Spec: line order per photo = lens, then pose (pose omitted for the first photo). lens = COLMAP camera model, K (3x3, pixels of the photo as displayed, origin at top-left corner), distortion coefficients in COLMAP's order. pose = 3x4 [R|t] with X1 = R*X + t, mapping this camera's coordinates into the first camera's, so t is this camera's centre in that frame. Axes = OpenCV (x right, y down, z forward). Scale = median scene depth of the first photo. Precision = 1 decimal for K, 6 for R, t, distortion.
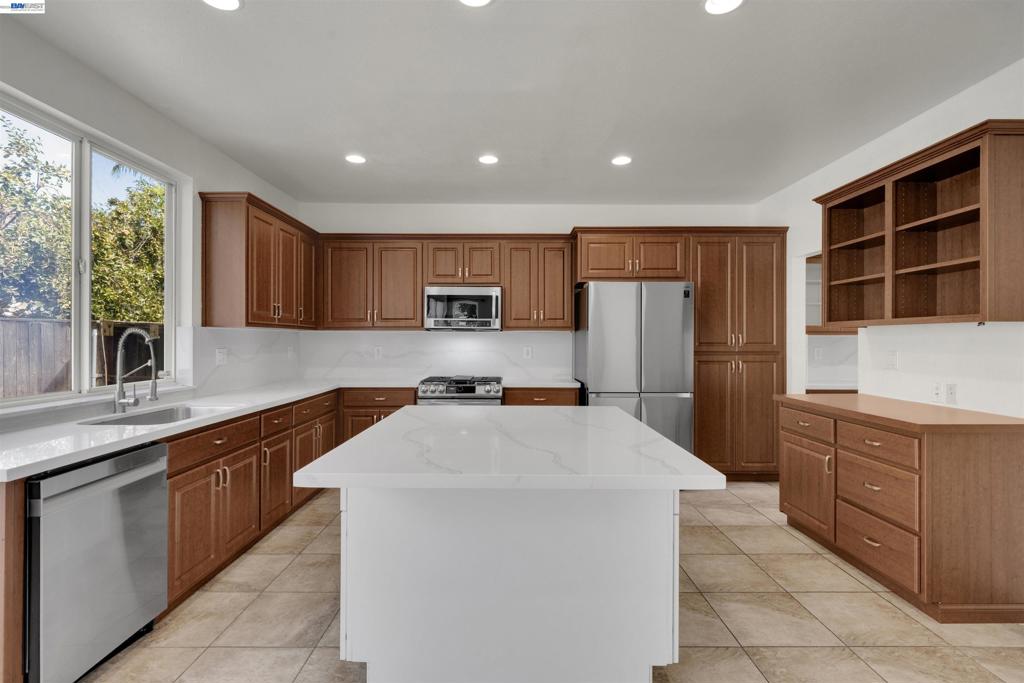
lens RADIAL K [[504.7, 0, 497.7], [0, 504.7, 340.5], [0, 0, 1]] dist [0.001895, 0.000003]
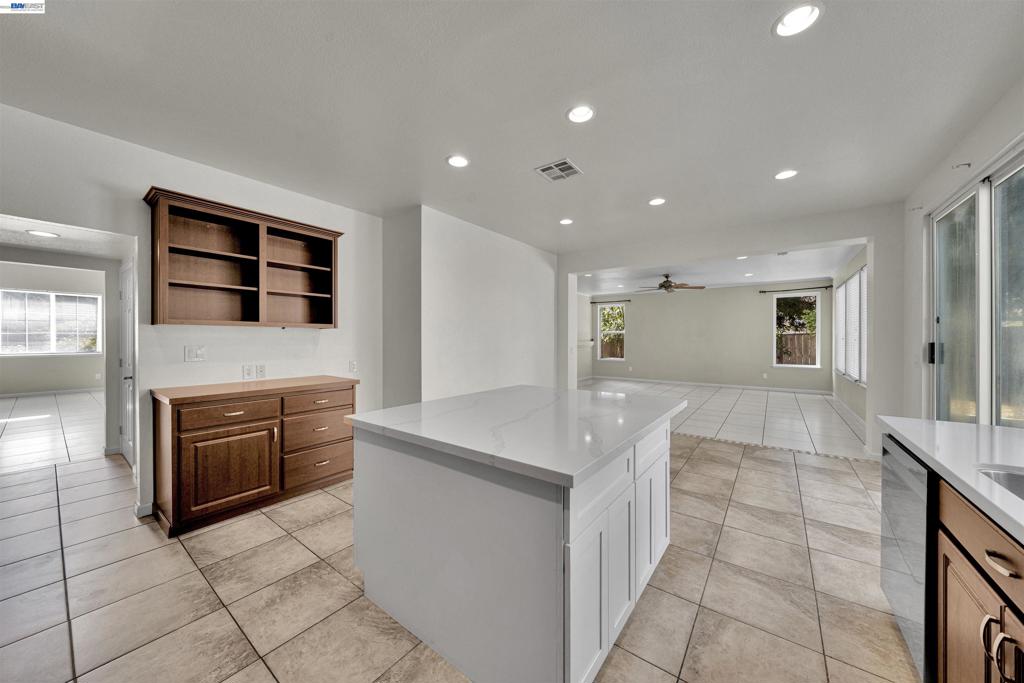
lens RADIAL K [[358.6, 0, 509.7], [0, 358.6, 340.1], [0, 0, 1]] dist [-0.001814, -0.000221]
pose [[-0.817380, -0.003937, 0.576086, -0.235142], [-0.001771, 0.999989, 0.004322, 0.002039], [-0.576097, 0.002512, -0.817378, 0.940429]]
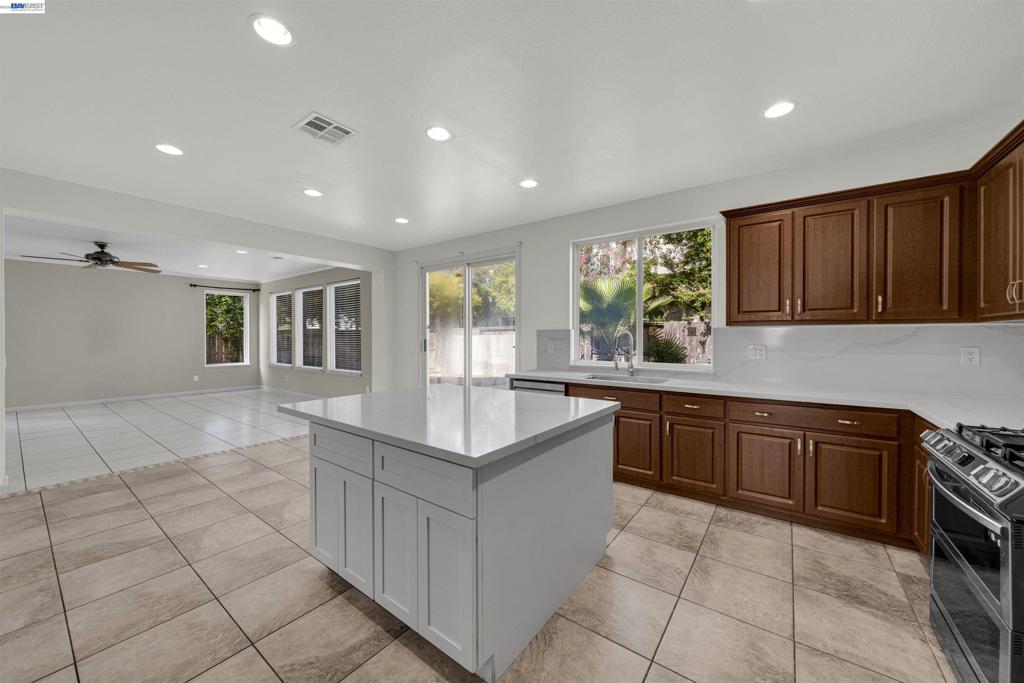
lens RADIAL K [[365.2, 0, 520.8], [0, 365.2, 345.1], [0, 0, 1]] dist [-0.000631, -0.000048]
pose [[-0.561345, 0.015667, -0.827434, 0.374922], [-0.000866, 0.999809, 0.019518, 0.002385], [0.827582, 0.011673, -0.561224, 0.891400]]
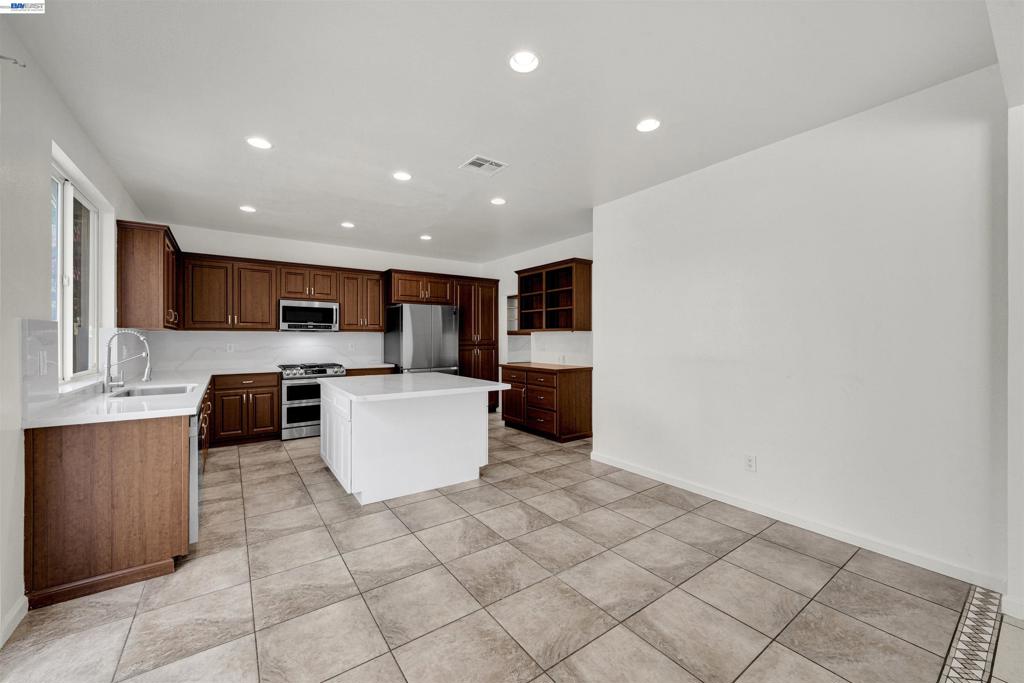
lens RADIAL K [[415.2, 0, 509.2], [0, 415.2, 339.2], [0, 0, 1]] dist [0.000444, 0.000073]
pose [[0.813676, -0.003009, 0.581311, -0.328019], [0.002053, 0.999995, 0.002303, 0.000350], [-0.581316, -0.000680, 0.813678, -0.326358]]
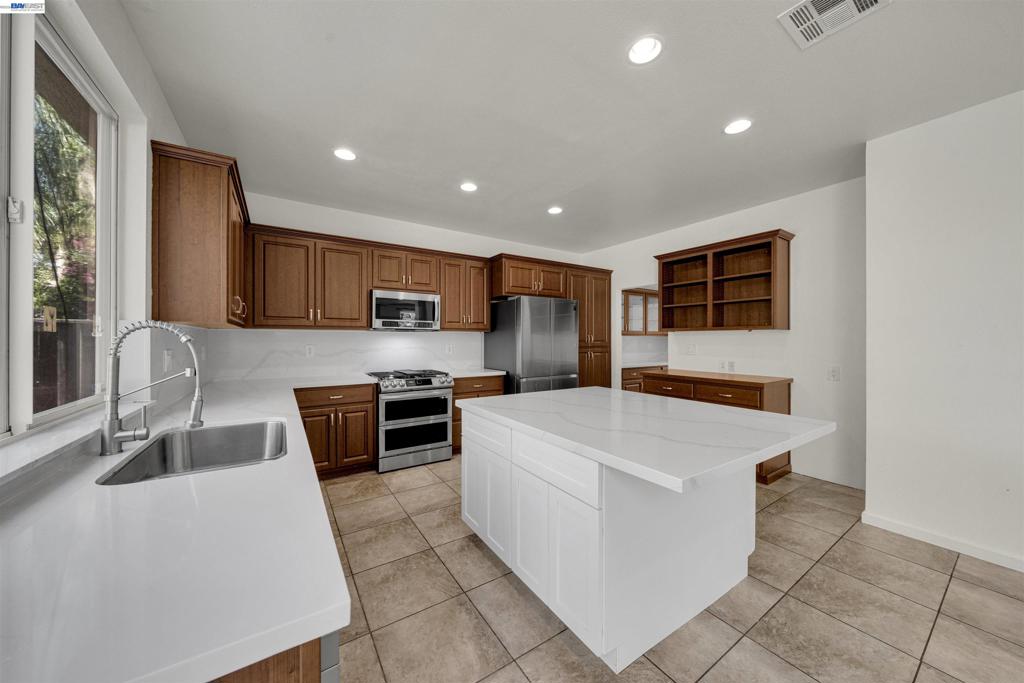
lens RADIAL K [[358.6, 0, 509.7], [0, 358.6, 340.1], [0, 0, 1]] dist [-0.001814, -0.000221]
pose [[0.827837, -0.002331, 0.560963, -0.369213], [0.000950, 0.999996, 0.002753, -0.000290], [-0.560968, -0.001746, 0.827836, 0.219466]]
